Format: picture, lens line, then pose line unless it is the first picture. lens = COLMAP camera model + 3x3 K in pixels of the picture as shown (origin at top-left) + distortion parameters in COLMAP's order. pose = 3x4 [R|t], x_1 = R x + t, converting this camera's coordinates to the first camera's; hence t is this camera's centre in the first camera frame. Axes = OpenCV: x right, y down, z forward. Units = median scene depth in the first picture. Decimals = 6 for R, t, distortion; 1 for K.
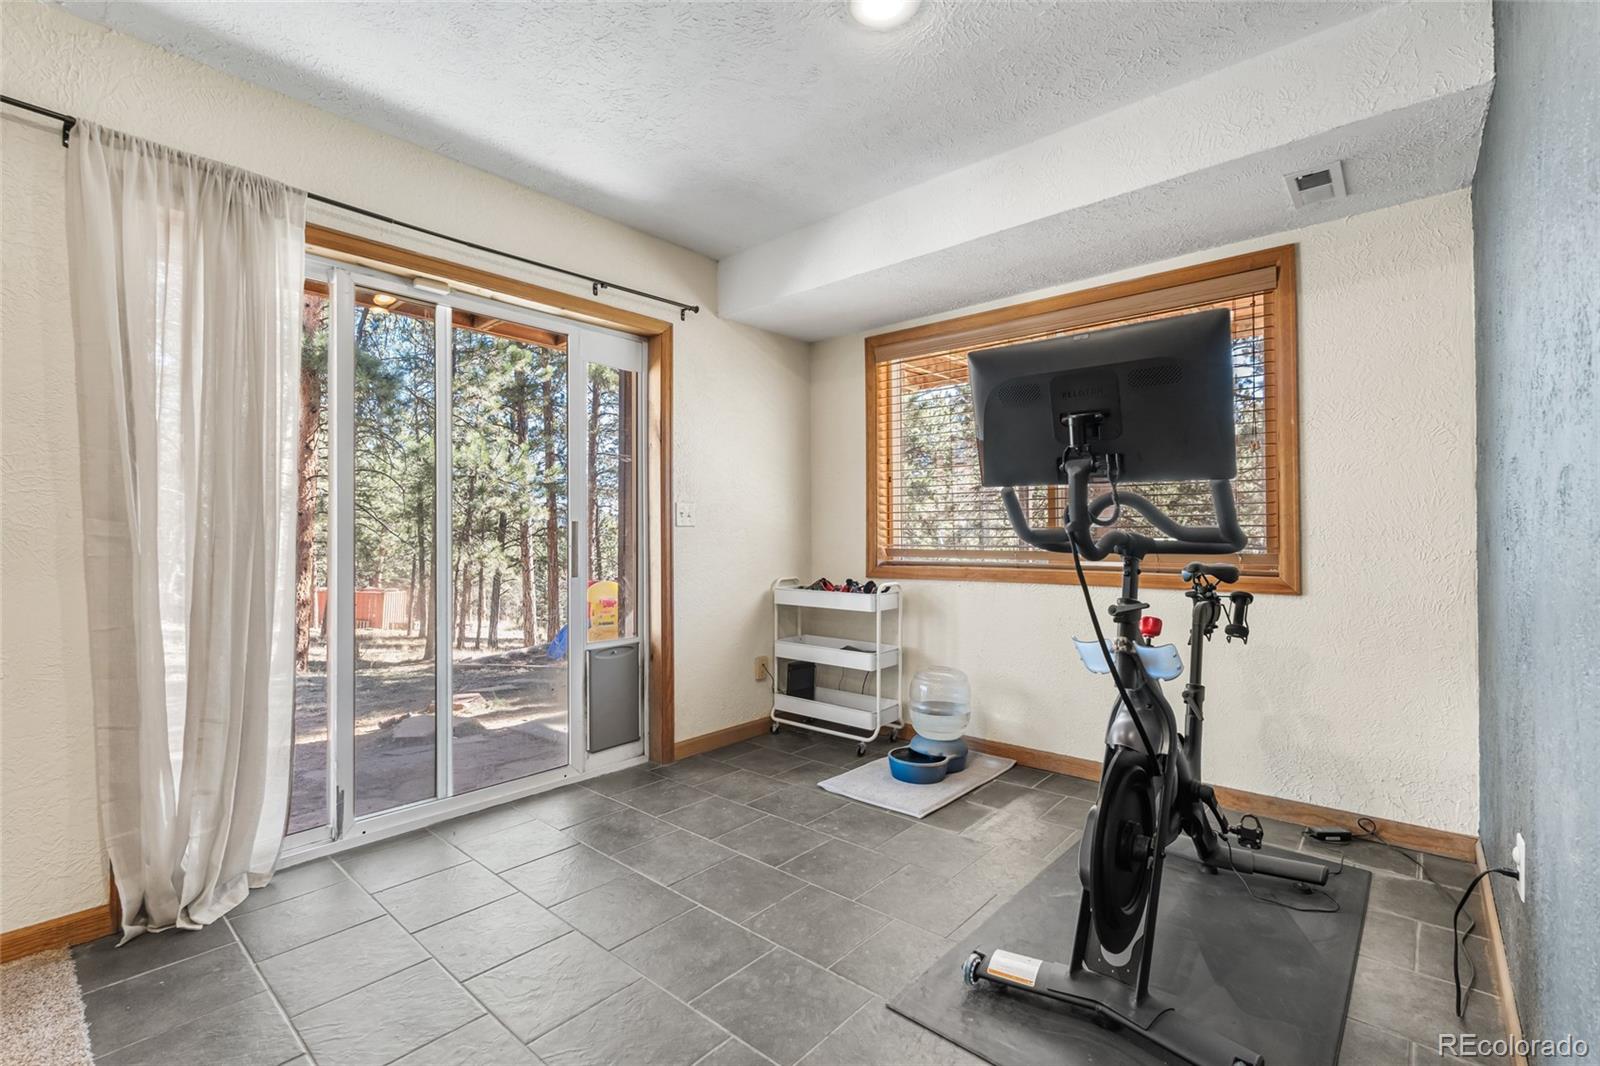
lens RADIAL K [[709.6, 0, 797.0], [0, 709.6, 530.8], [0, 0, 1]] dist [0.003683, -0.002168]
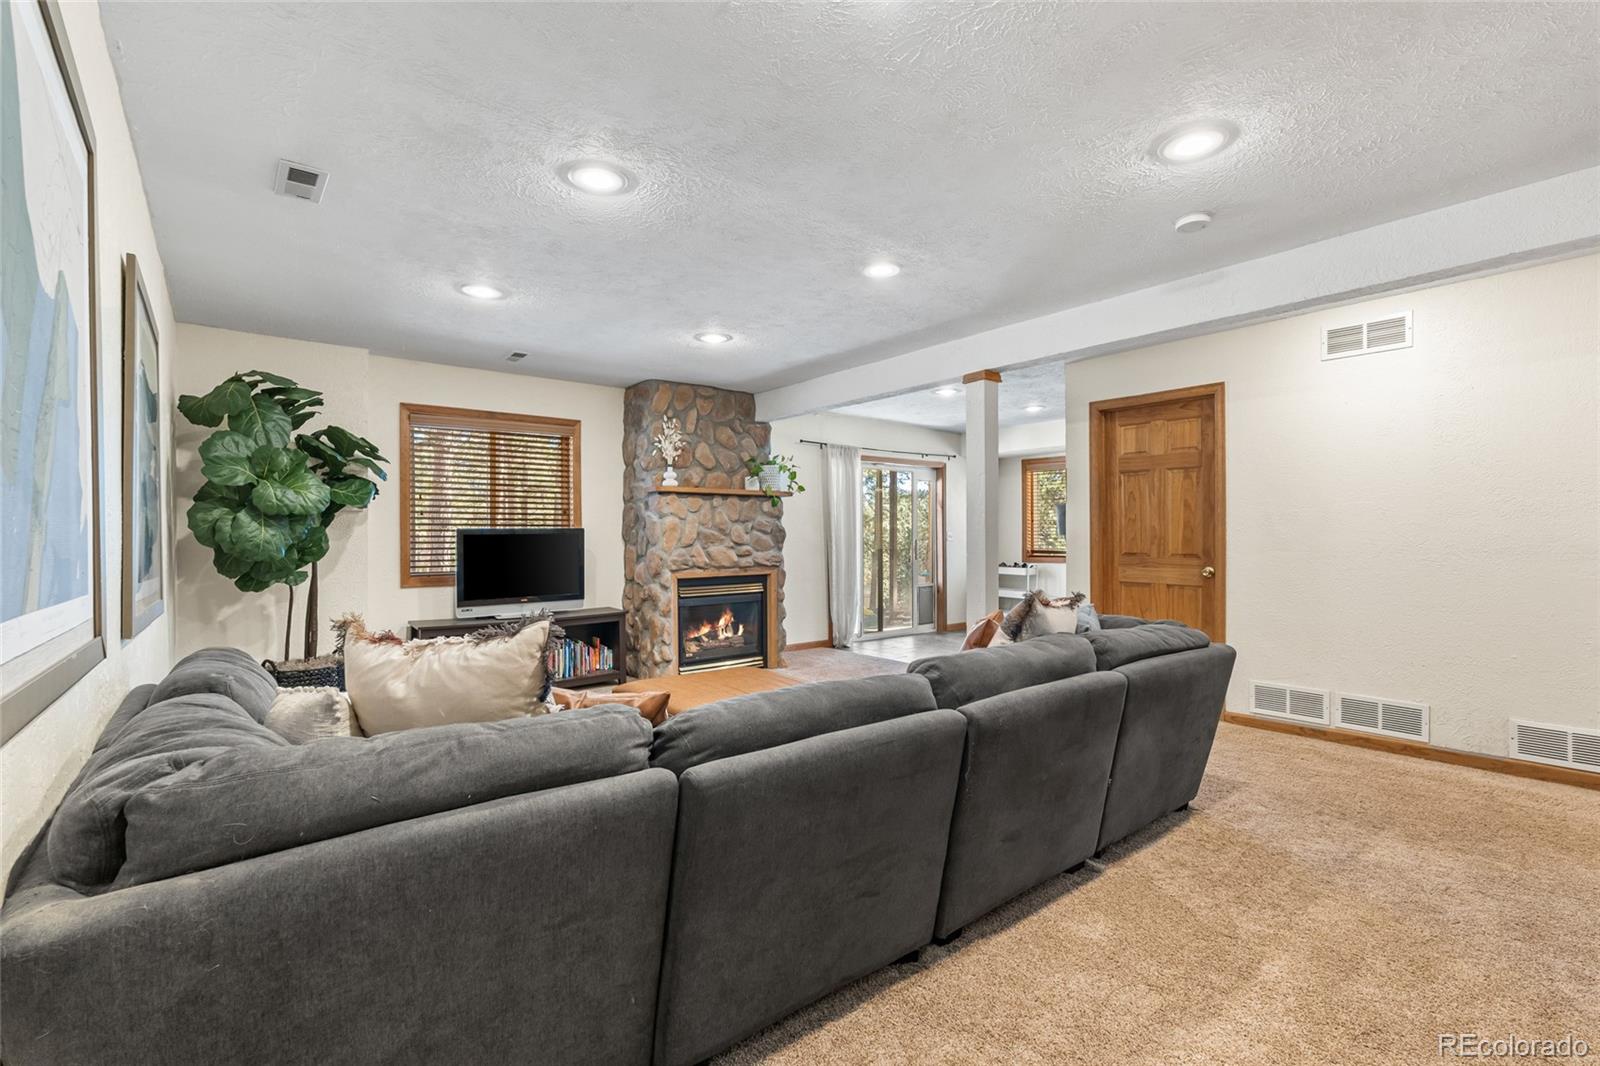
lens RADIAL K [[709.6, 0, 805.8], [0, 709.6, 527.2], [0, 0, 1]] dist [0.003683, -0.002168]
pose [[0.985927, -0.003298, -0.167142, -0.244283], [0.001989, 0.999966, -0.007996, -0.036497], [0.167163, 0.007551, 0.985900, -1.628729]]
